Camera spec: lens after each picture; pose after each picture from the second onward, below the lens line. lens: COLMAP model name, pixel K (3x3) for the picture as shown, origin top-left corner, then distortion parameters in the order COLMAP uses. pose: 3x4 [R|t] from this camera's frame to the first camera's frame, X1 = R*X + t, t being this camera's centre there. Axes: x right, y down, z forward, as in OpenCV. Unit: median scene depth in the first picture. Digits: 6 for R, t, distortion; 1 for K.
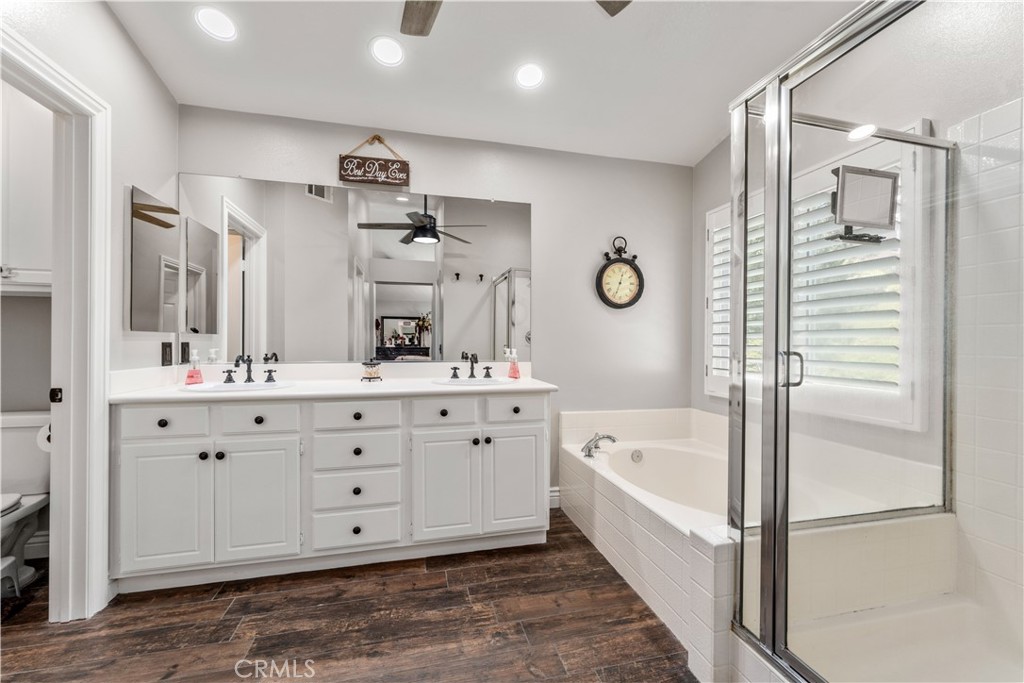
lens RADIAL K [[413.3, 0, 510.3], [0, 413.3, 339.2], [0, 0, 1]] dist [-0.000081, -0.000186]
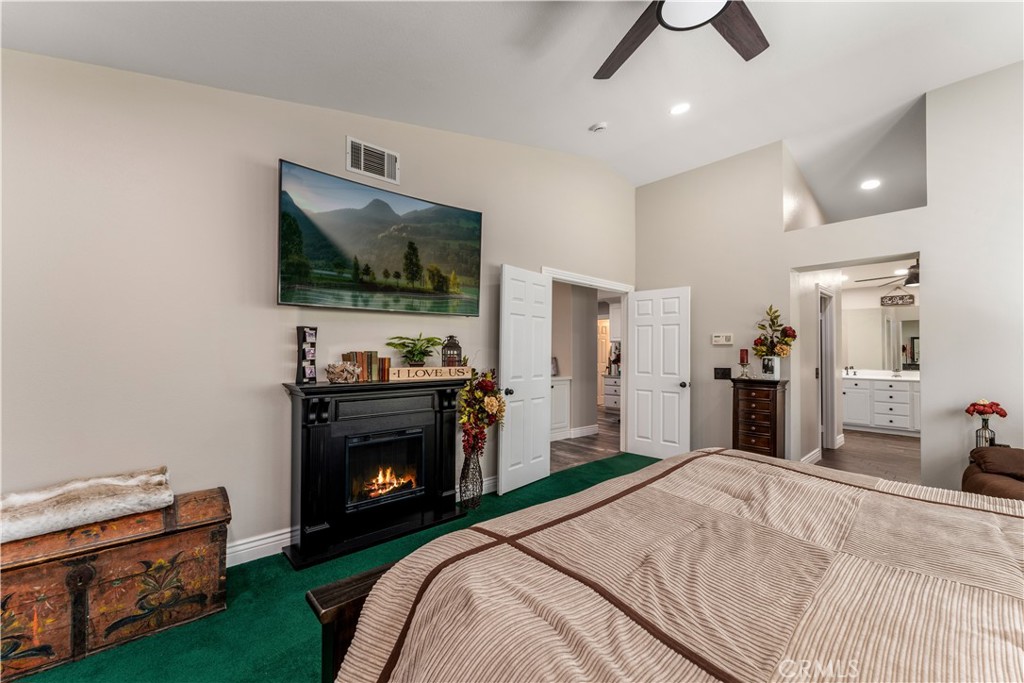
lens RADIAL K [[413.3, 0, 512.9], [0, 413.3, 342.3], [0, 0, 1]] dist [-0.000081, -0.000186]
pose [[0.473299, -0.013053, -0.880805, 0.870067], [-0.004680, 0.999839, -0.017332, -0.072256], [0.880889, 0.012325, 0.473162, -2.519203]]
